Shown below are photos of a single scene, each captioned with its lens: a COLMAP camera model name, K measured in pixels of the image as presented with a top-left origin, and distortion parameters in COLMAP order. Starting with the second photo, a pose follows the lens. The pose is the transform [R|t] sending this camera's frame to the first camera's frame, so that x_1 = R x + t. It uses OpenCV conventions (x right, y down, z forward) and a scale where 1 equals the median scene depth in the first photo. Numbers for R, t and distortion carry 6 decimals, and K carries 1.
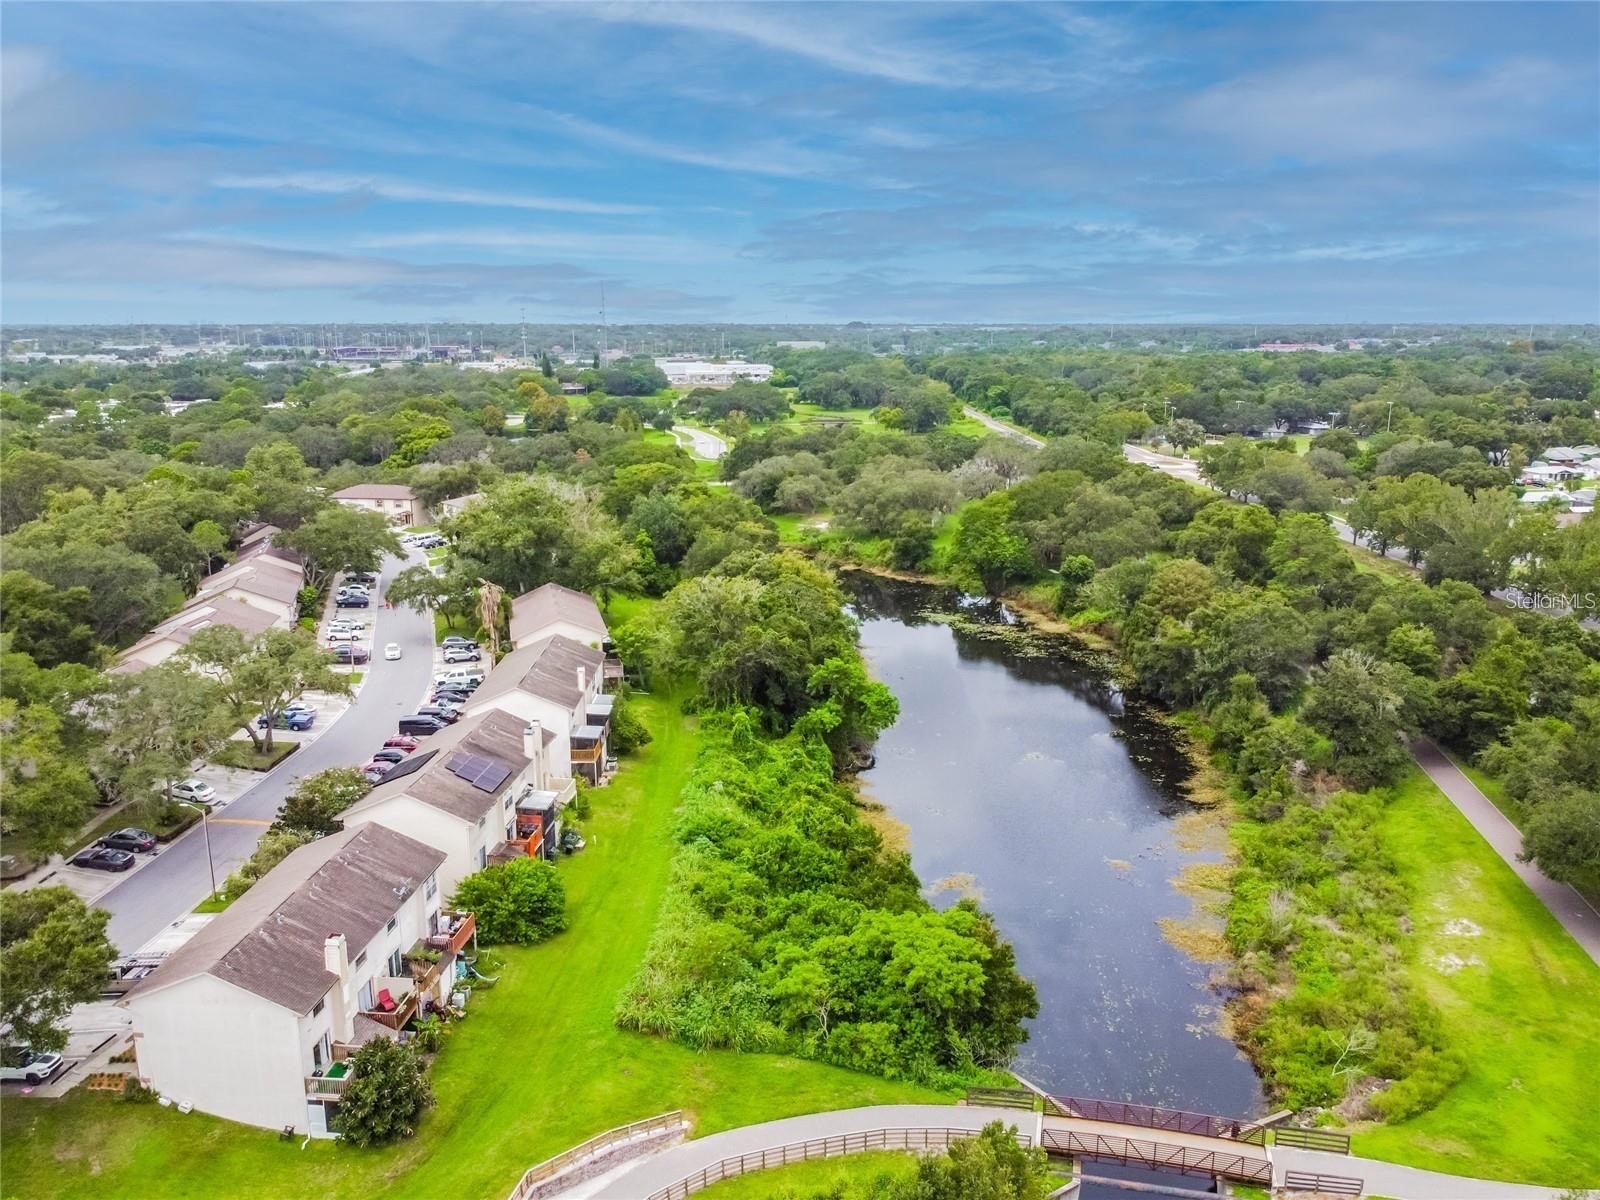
lens RADIAL K [[1198.9, 0, 800.0], [0, 1198.9, 600.0], [0, 0, 1]] dist [-0.003632, 0.000396]
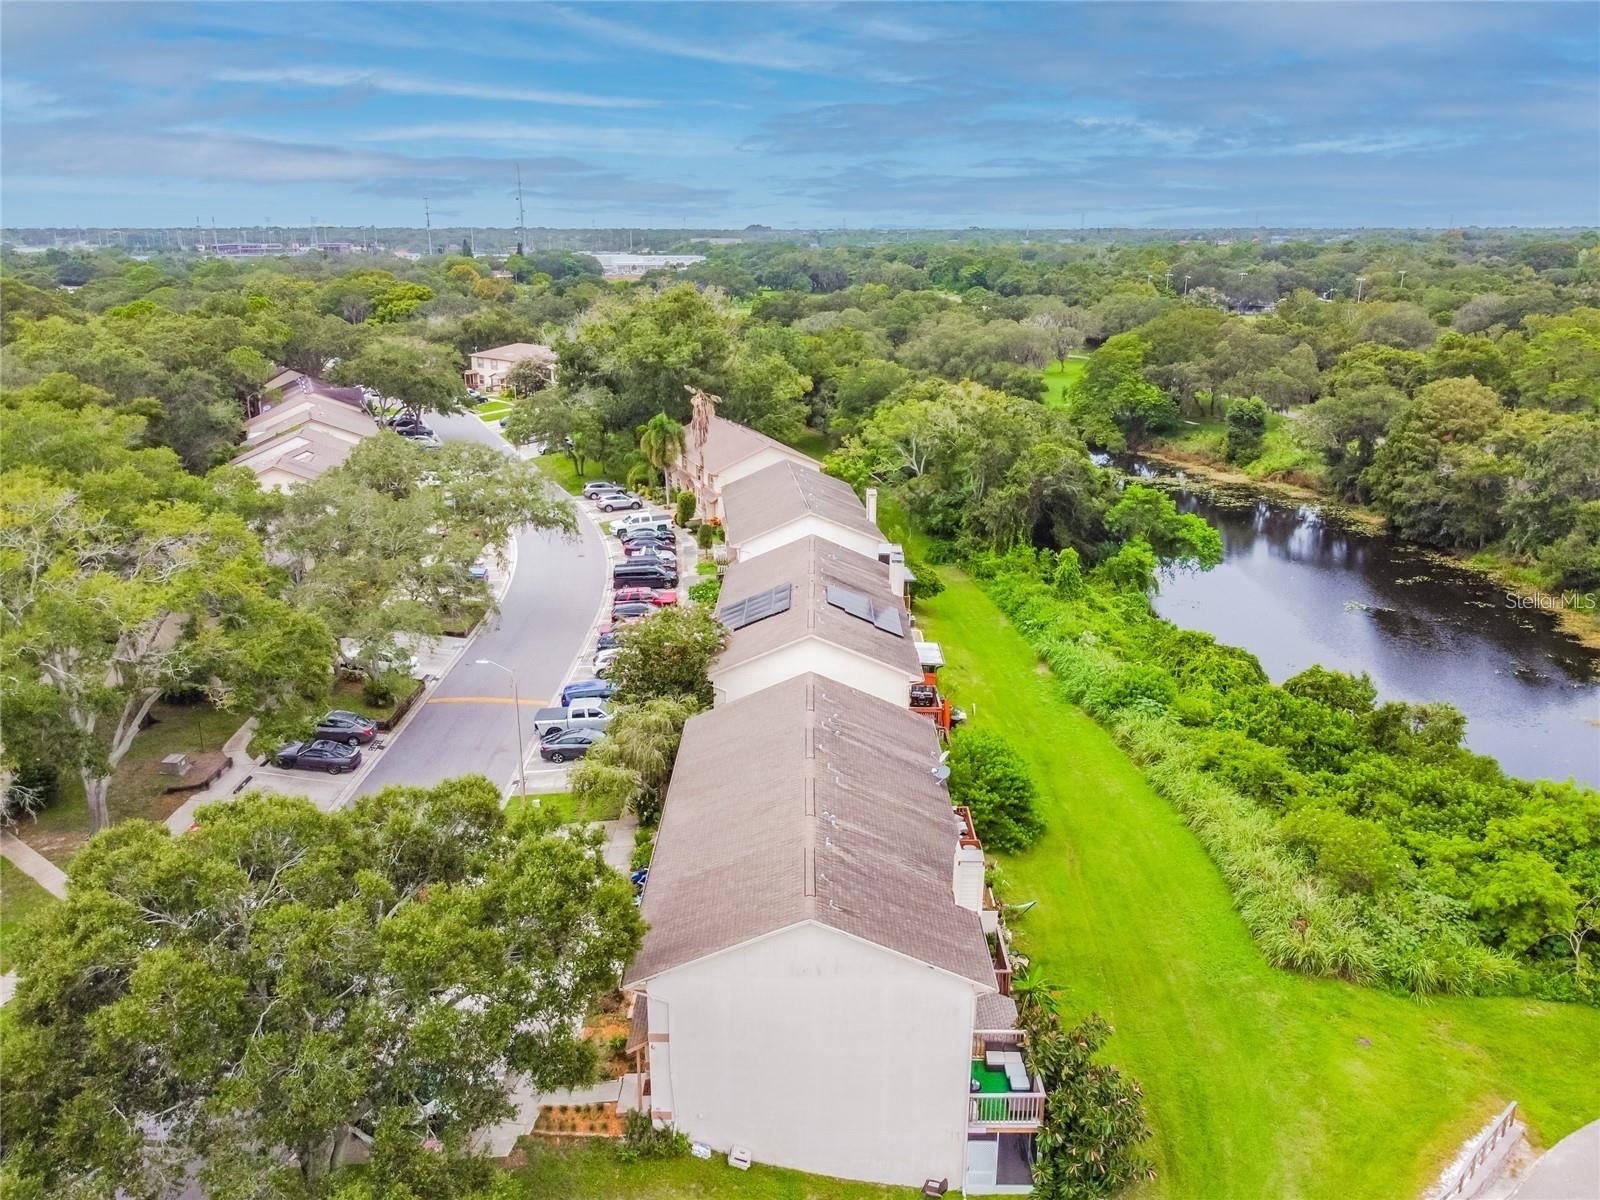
lens RADIAL K [[1198.9, 0, 800.0], [0, 1198.9, 600.0], [0, 0, 1]] dist [-0.003632, 0.000396]
pose [[0.995978, -0.025961, 0.085757, -0.234681], [0.019743, 0.997168, 0.072575, 0.055719], [-0.087398, -0.070590, 0.993669, 0.206182]]
